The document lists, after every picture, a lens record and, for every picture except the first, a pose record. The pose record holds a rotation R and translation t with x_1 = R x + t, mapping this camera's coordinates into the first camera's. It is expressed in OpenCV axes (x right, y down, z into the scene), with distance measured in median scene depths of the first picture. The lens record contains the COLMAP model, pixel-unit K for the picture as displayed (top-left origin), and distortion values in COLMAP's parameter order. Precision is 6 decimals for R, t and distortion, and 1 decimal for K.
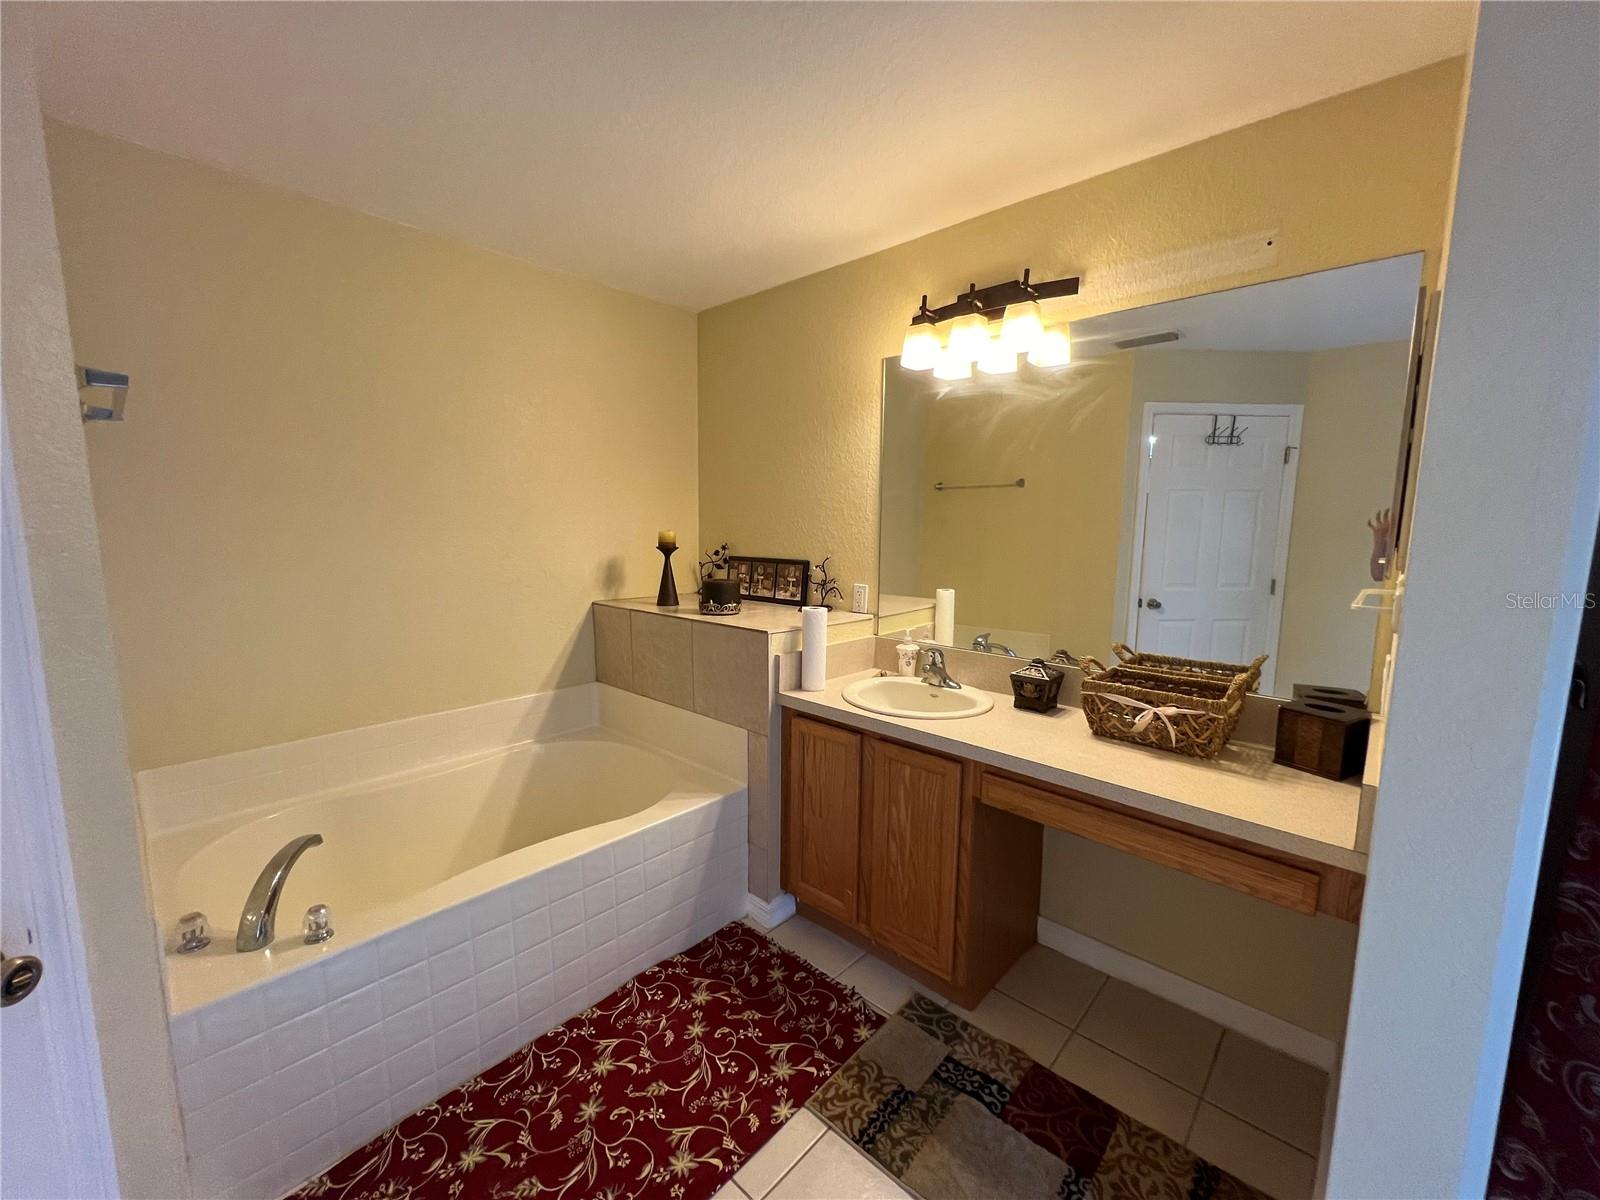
lens RADIAL K [[642.1, 0, 798.9], [0, 642.1, 604.5], [0, 0, 1]] dist [-0.001220, 0.000070]
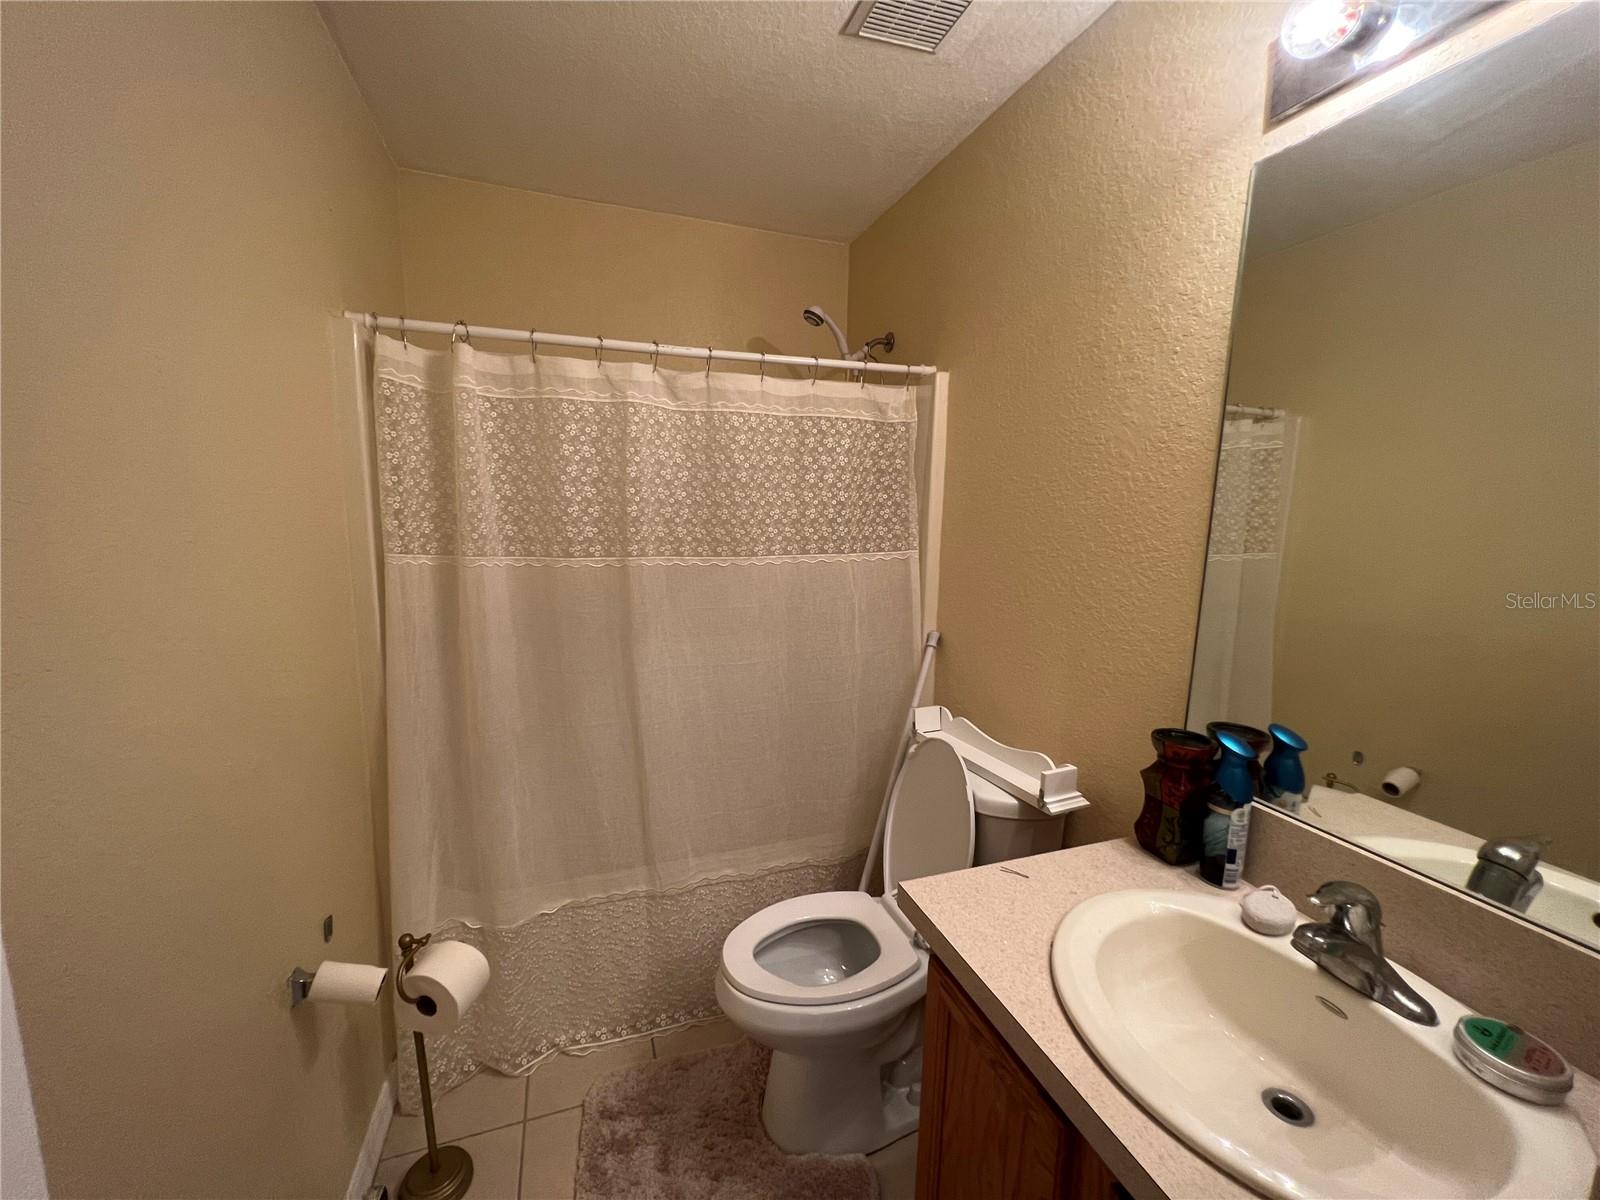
lens RADIAL K [[640.6, 0, 800.7], [0, 640.6, 604.3], [0, 0, 1]] dist [-0.000454, -0.000140]
pose [[0.889628, 0.080658, -0.449506, 0.098566], [-0.075197, 0.996717, 0.030025, -0.082871], [0.450452, 0.007090, 0.892773, 0.613034]]
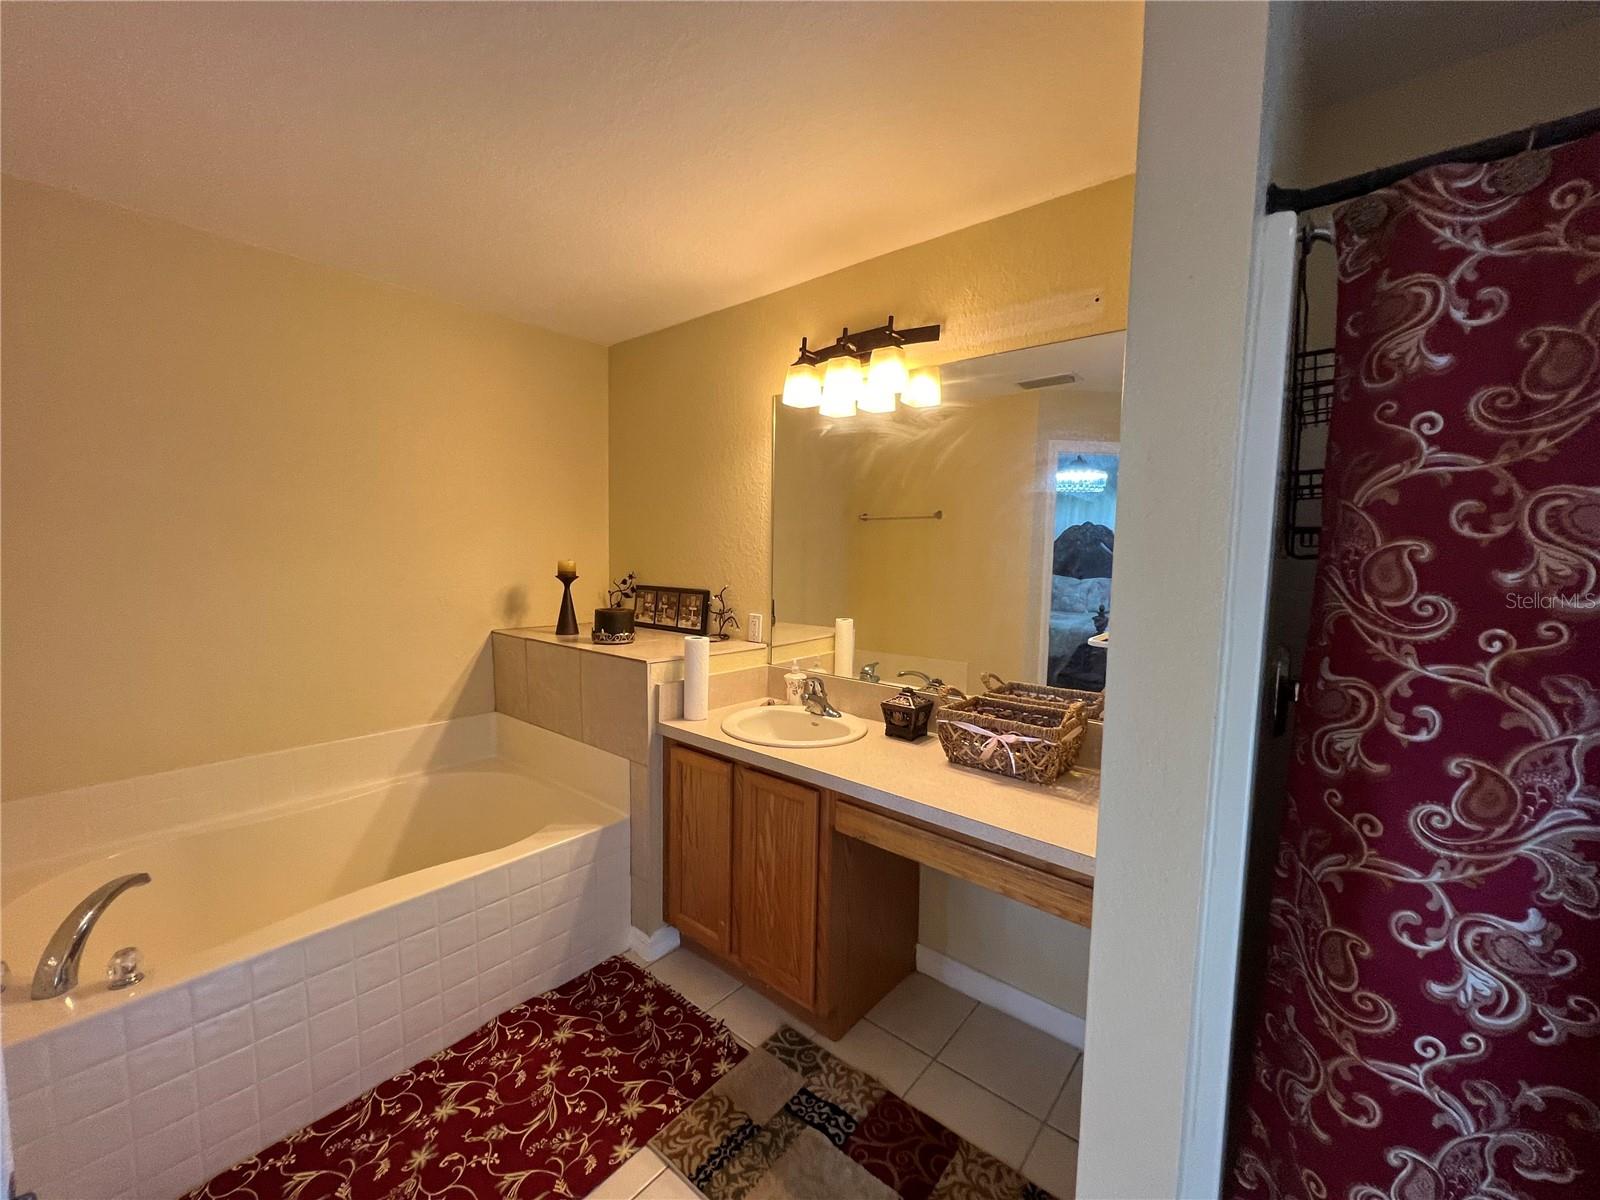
lens RADIAL K [[642.1, 0, 798.9], [0, 642.1, 604.5], [0, 0, 1]] dist [-0.001220, 0.000070]
pose [[0.998752, 0.003544, 0.049821, 0.149999], [-0.001482, 0.999143, -0.041356, -0.005952], [-0.049924, 0.041231, 0.997902, -0.023291]]
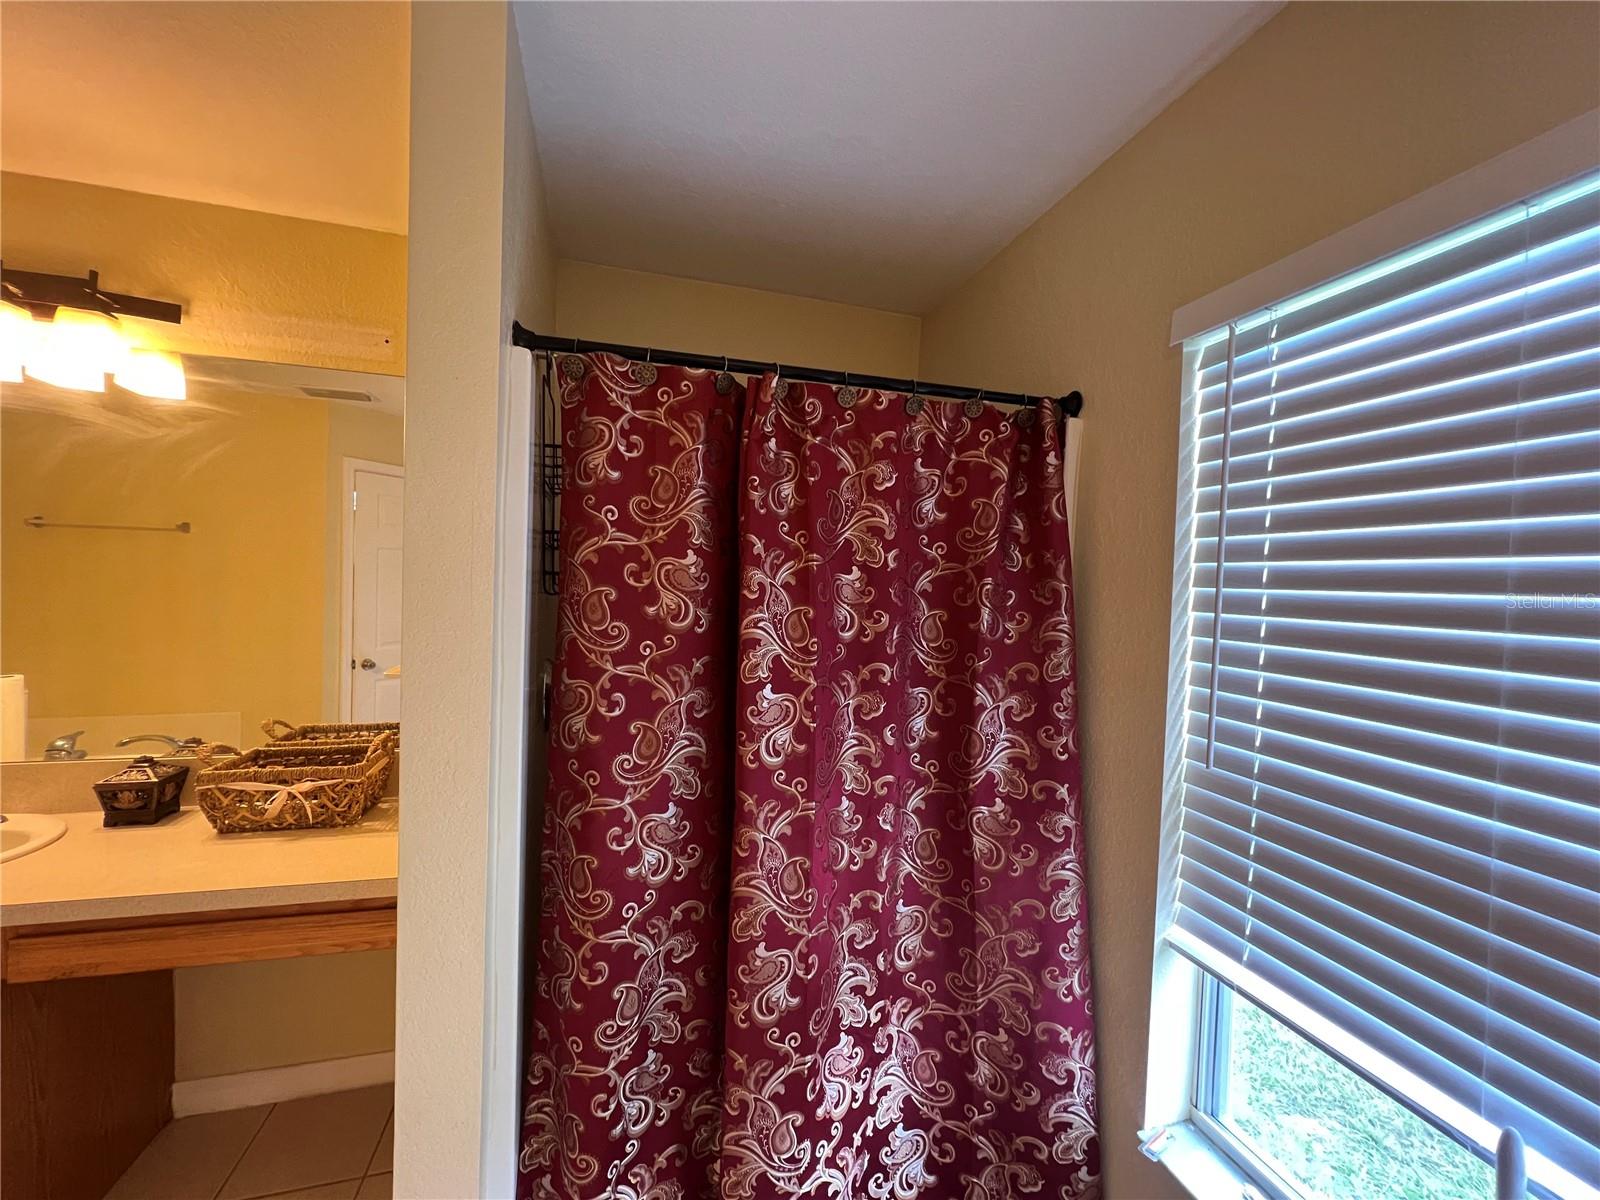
lens RADIAL K [[642.1, 0, 798.9], [0, 642.1, 604.5], [0, 0, 1]] dist [-0.001220, 0.000070]
pose [[0.516845, -0.014678, 0.855953, 0.117881], [0.082208, 0.996083, -0.032558, -0.010525], [-0.852122, 0.087193, 0.516028, -0.119144]]
